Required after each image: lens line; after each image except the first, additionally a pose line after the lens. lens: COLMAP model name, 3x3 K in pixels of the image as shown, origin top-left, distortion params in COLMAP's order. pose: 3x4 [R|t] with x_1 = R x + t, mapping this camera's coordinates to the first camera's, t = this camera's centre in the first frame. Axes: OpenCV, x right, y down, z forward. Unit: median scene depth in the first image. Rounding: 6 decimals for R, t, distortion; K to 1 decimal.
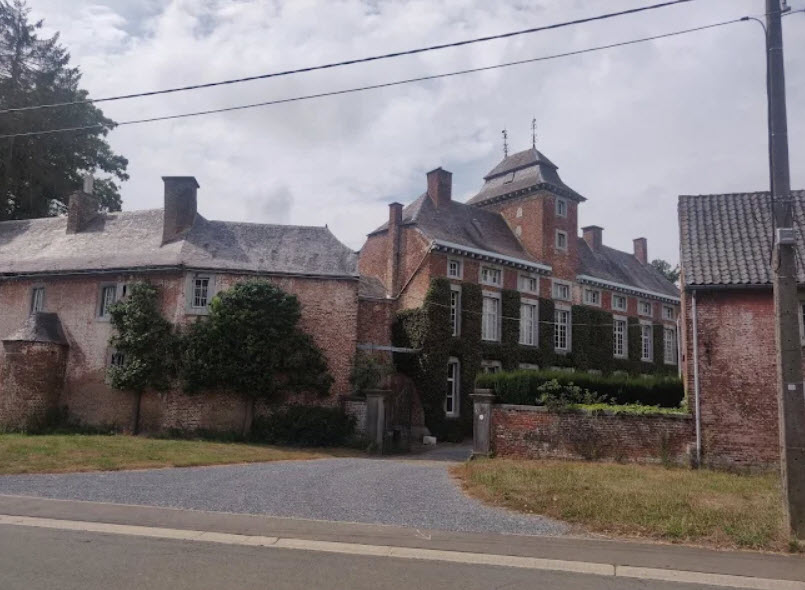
lens RADIAL K [[705.0, 0, 402.5], [0, 705.0, 295.0], [0, 0, 1]] dist [-0.000092, -0.000523]
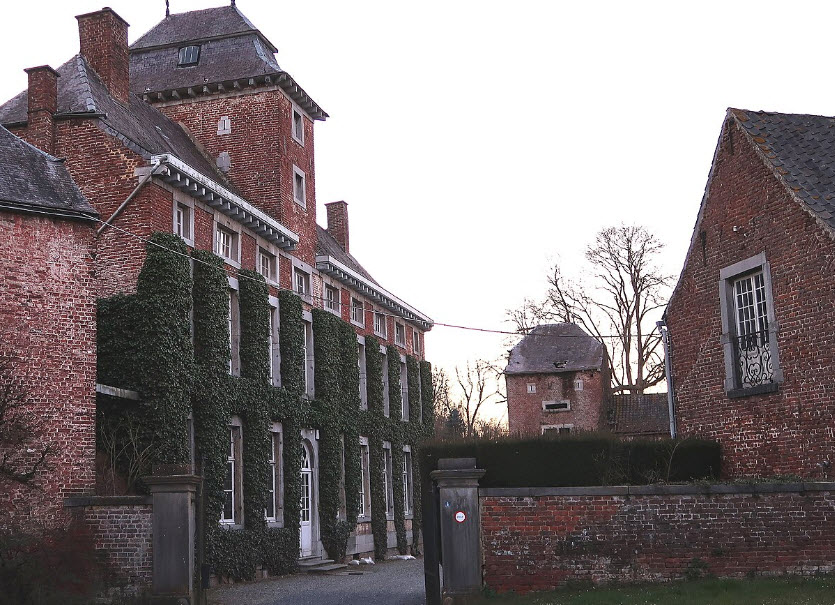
lens RADIAL K [[1247.4, 0, 417.5], [0, 1247.4, 302.5], [0, 0, 1]] dist [0.022535, 0.039168]
pose [[0.815700, 0.033190, 0.577522, -0.333859], [-0.024011, 0.999435, -0.023522, 0.039363], [-0.577976, 0.005320, 0.816036, 0.265275]]
